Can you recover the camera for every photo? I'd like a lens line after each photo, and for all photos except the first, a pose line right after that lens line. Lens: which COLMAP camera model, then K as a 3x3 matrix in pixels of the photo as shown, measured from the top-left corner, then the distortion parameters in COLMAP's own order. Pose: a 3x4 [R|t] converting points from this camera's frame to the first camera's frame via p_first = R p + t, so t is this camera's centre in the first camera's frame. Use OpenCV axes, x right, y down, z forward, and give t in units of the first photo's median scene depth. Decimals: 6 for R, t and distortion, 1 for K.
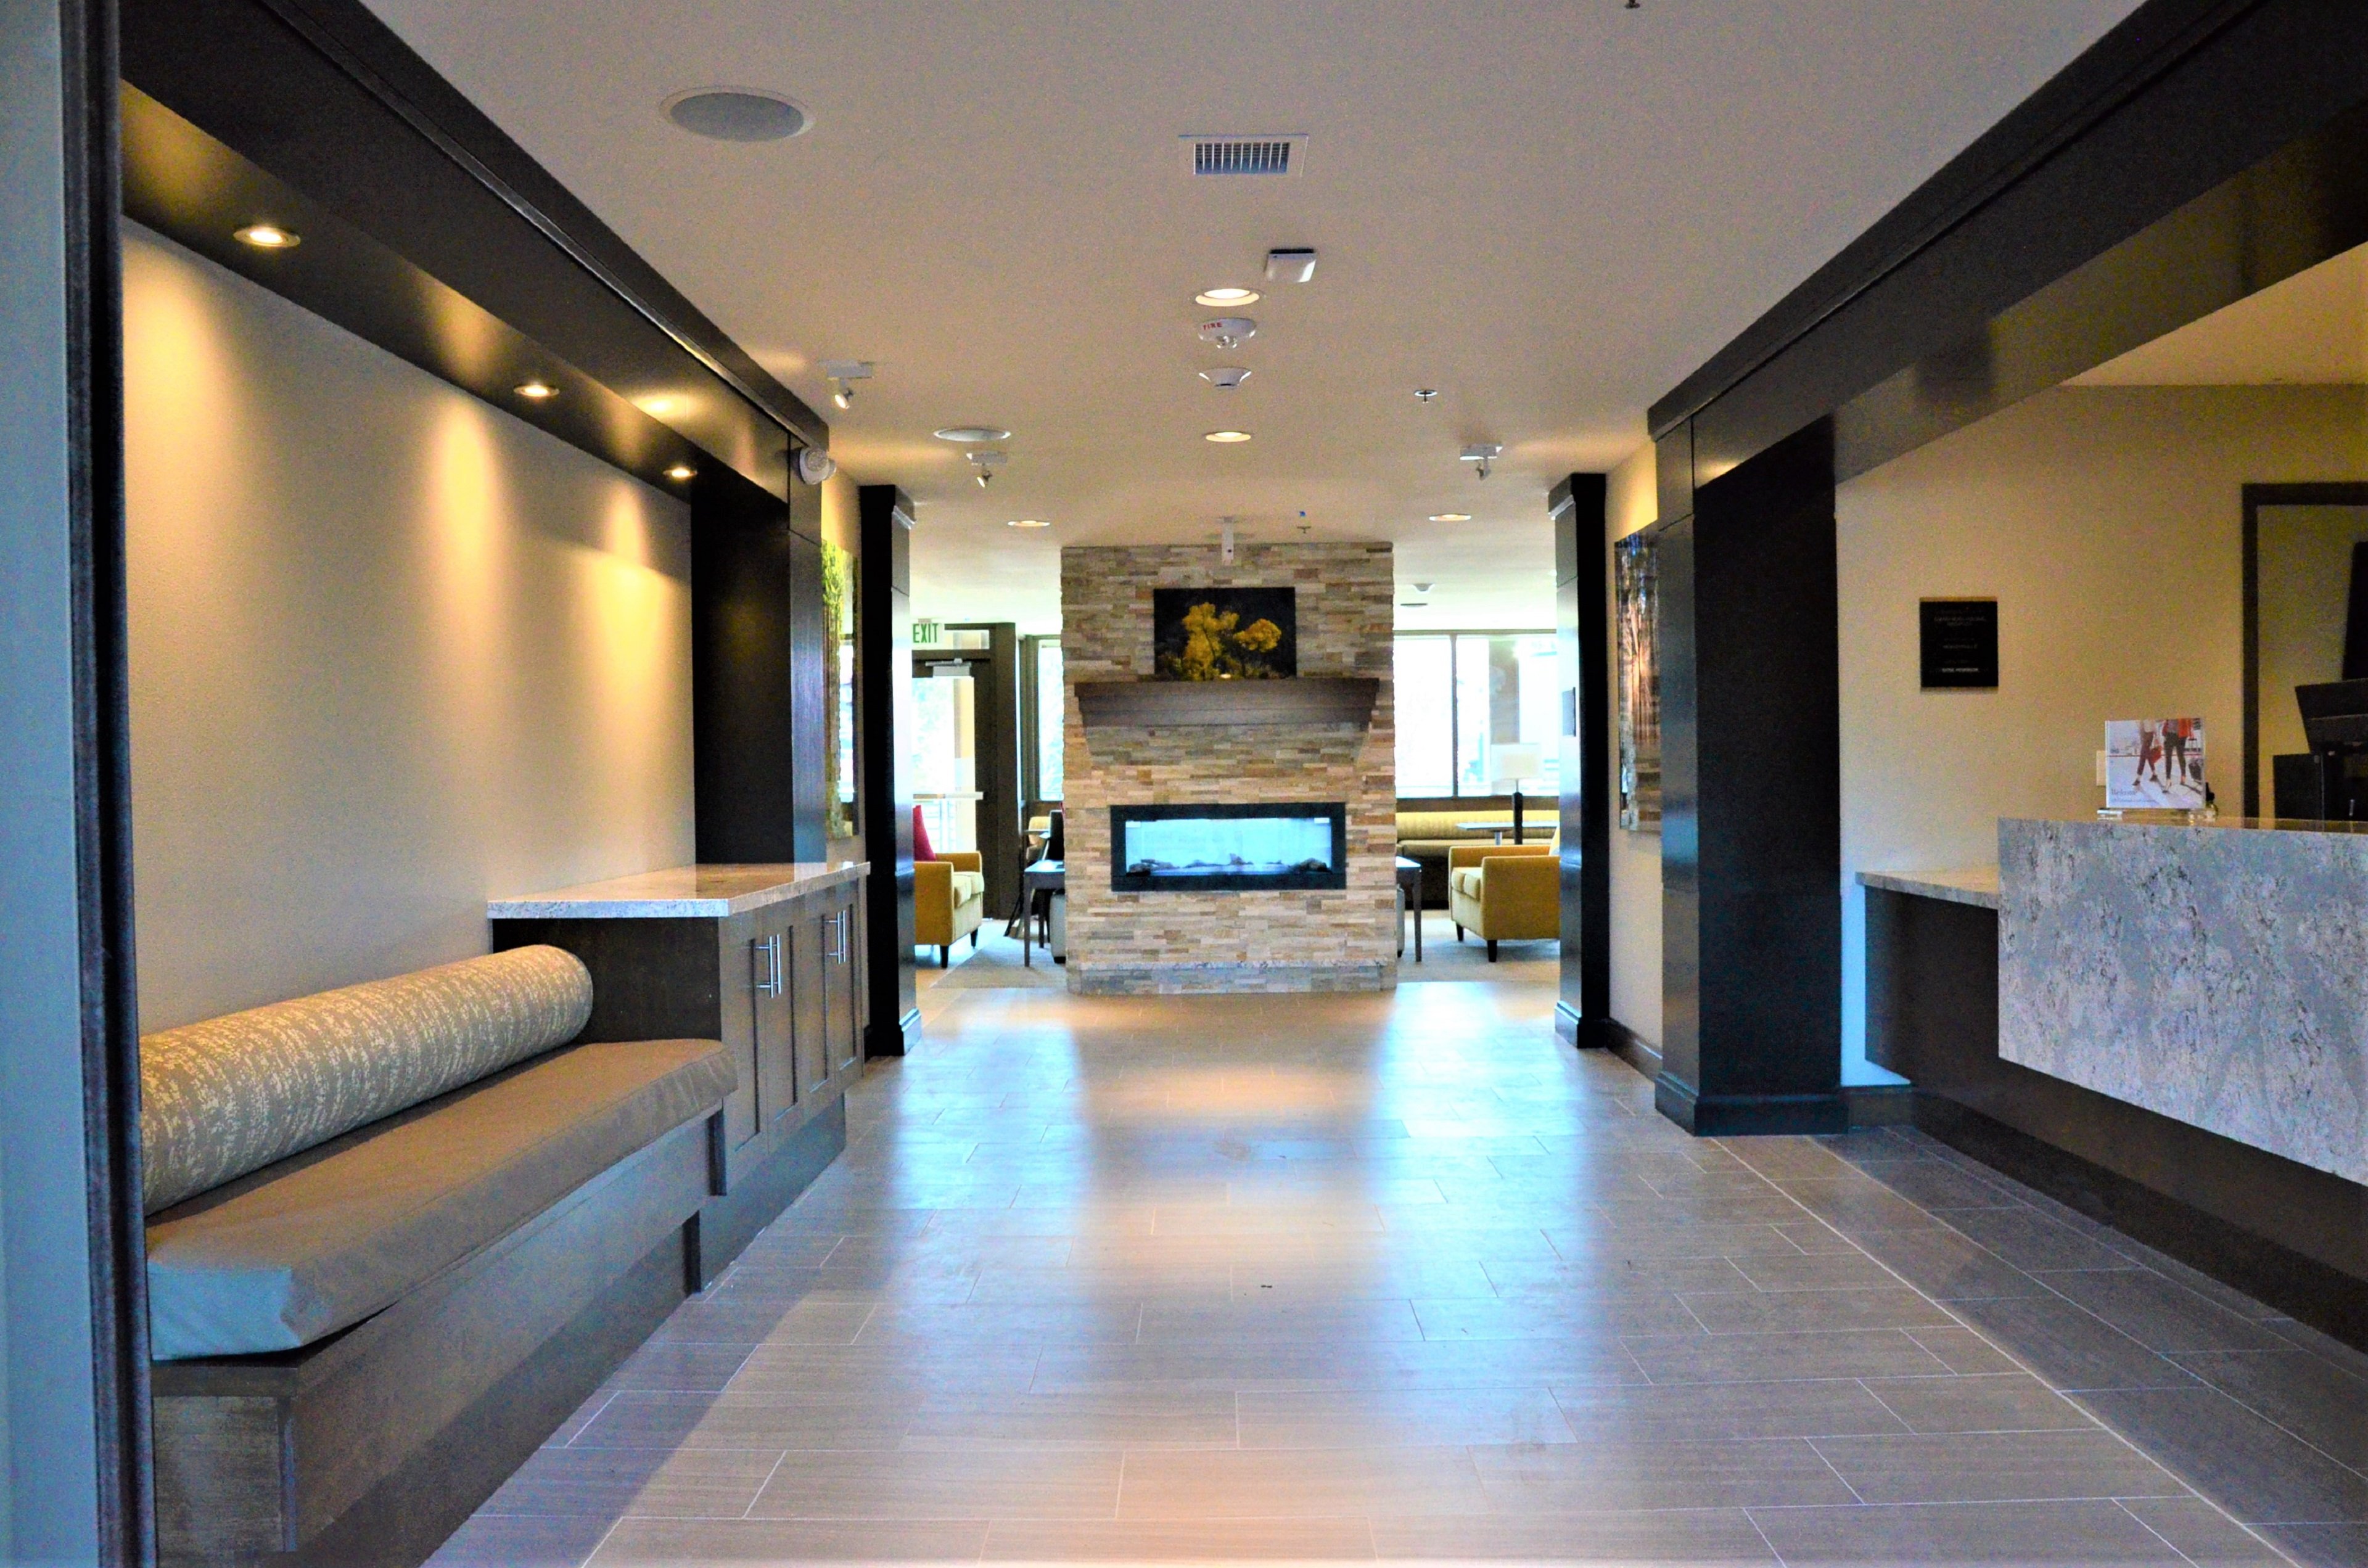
lens RADIAL K [[1809.1, 0, 1184.0], [0, 1809.1, 784.0], [0, 0, 1]] dist [-0.141629, 0.119583]
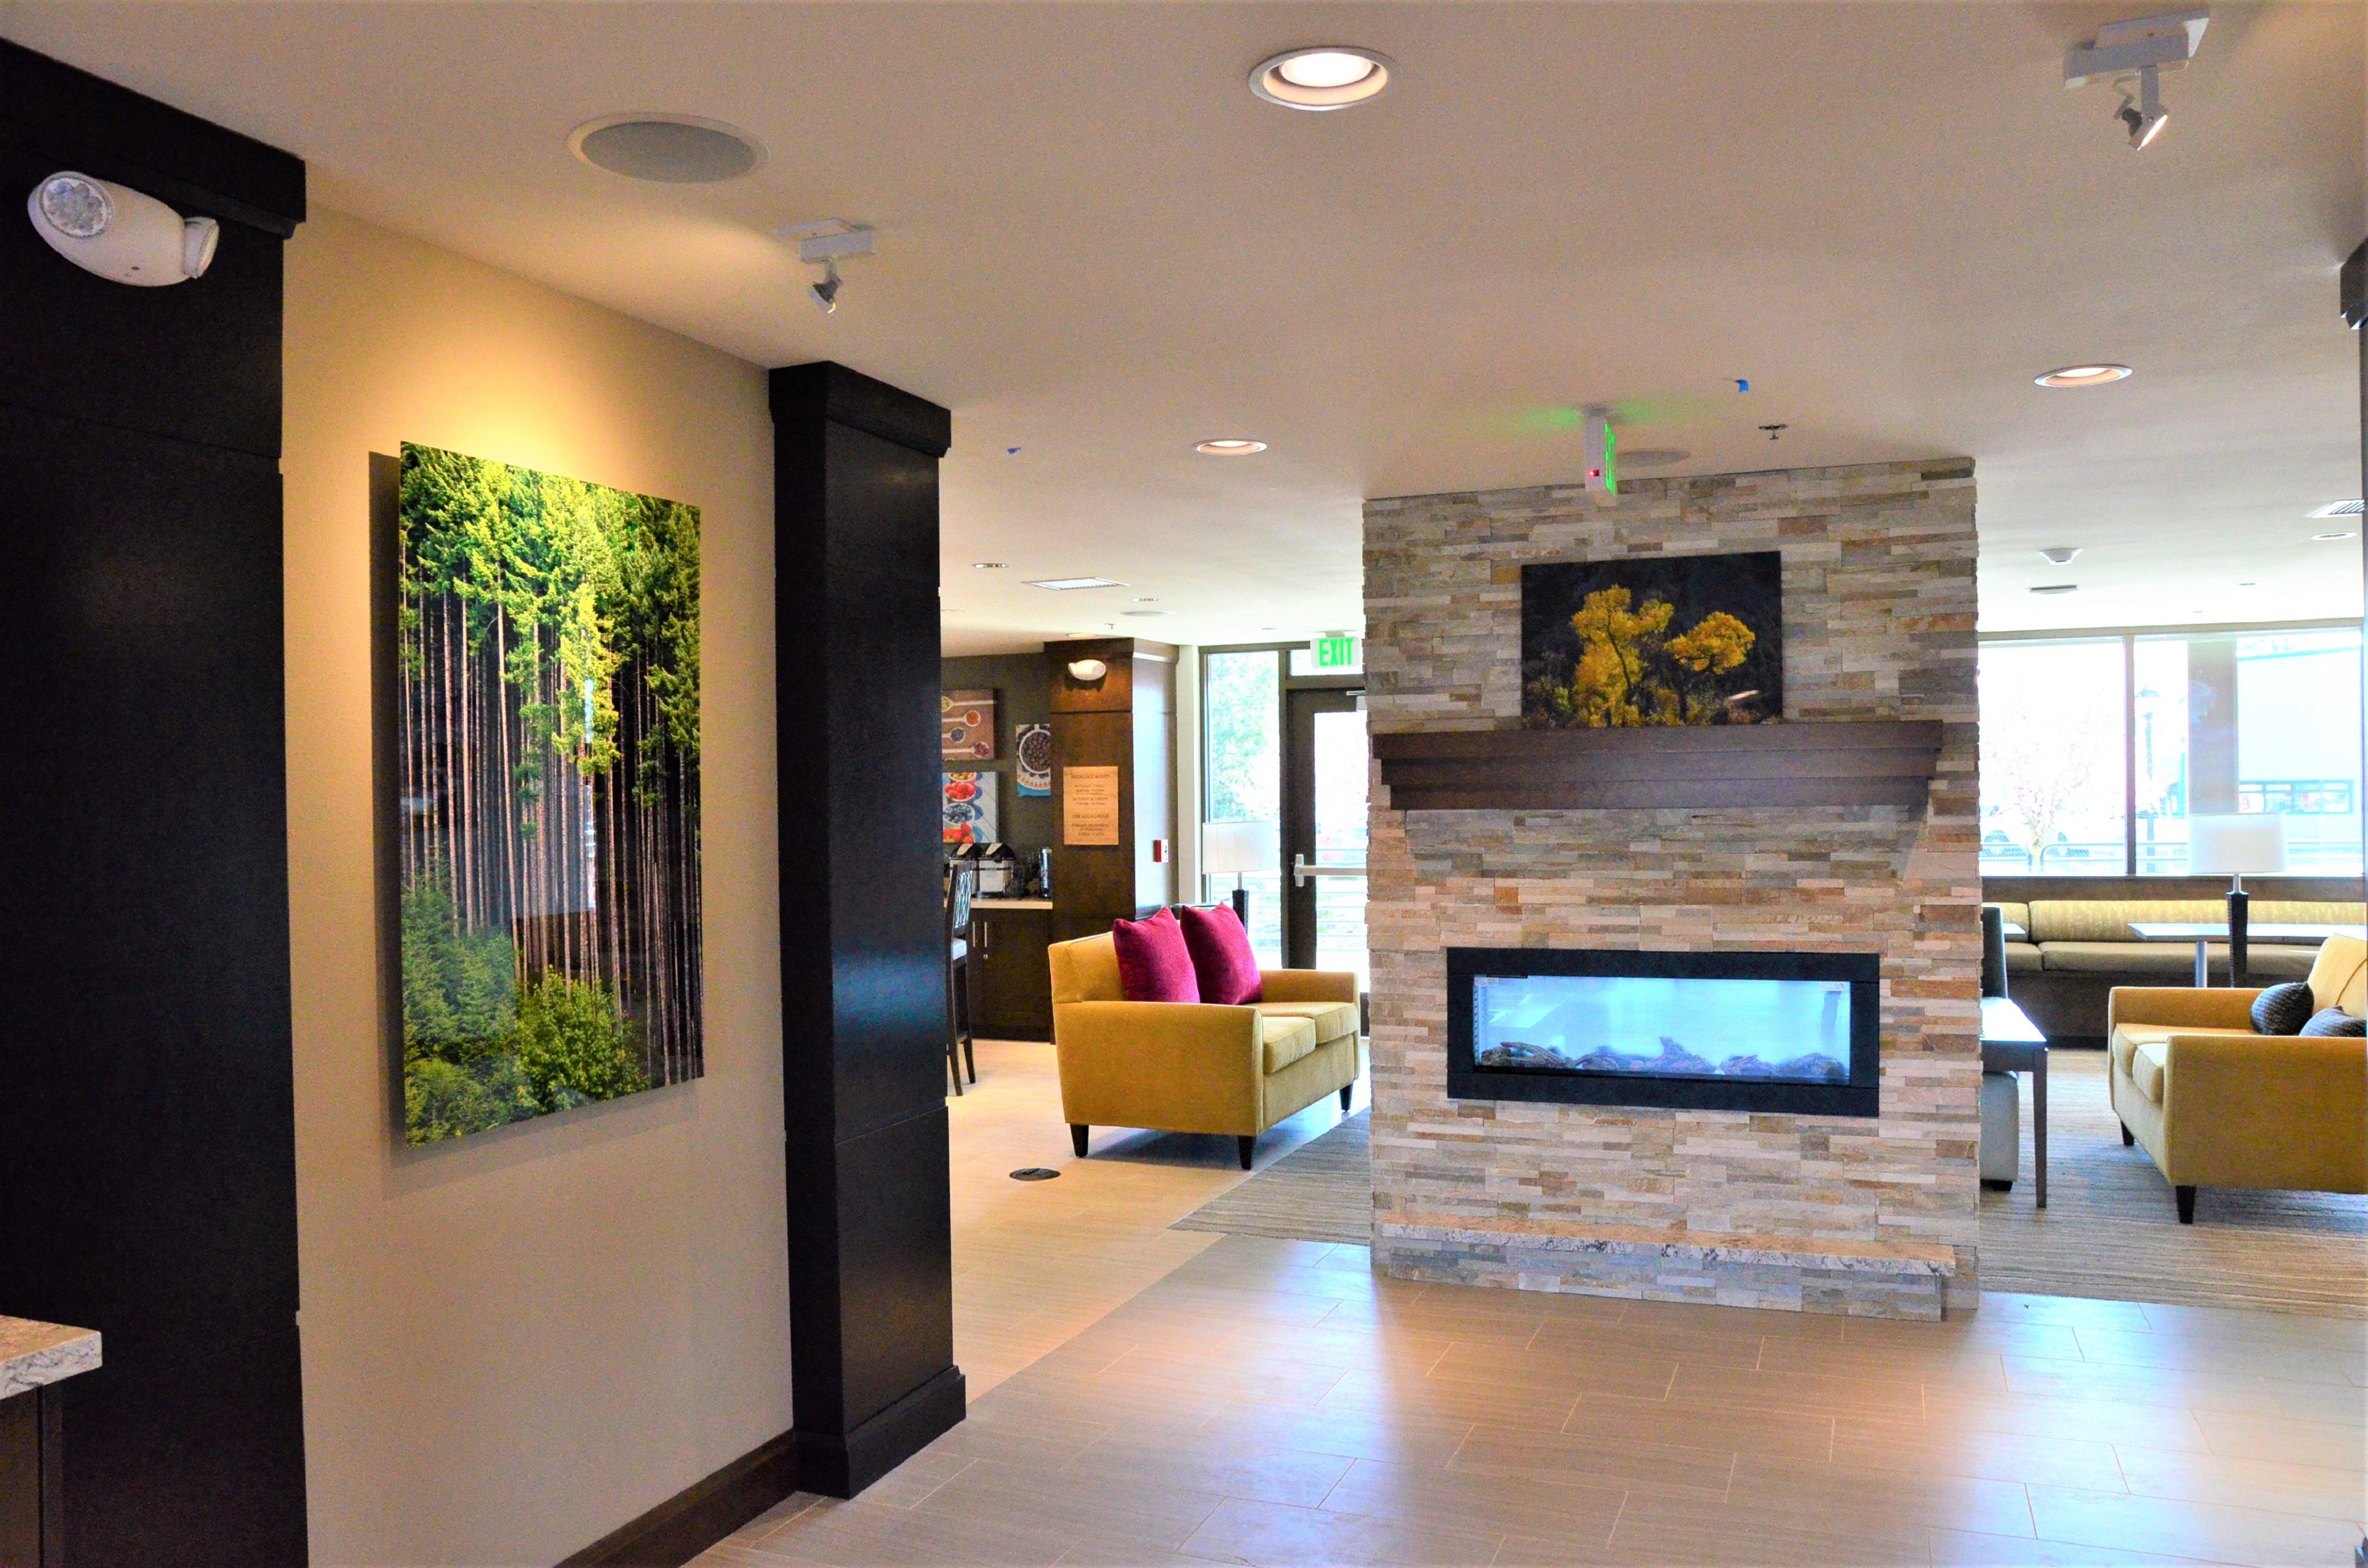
lens RADIAL K [[1764.7, 0, 1174.9], [0, 1764.7, 811.3], [0, 0, 1]] dist [-0.132372, 0.112865]
pose [[0.932109, 0.003620, -0.362159, 0.080462], [-0.000879, 0.999970, 0.007732, -0.035516], [0.362176, -0.006889, 0.932084, 0.452917]]
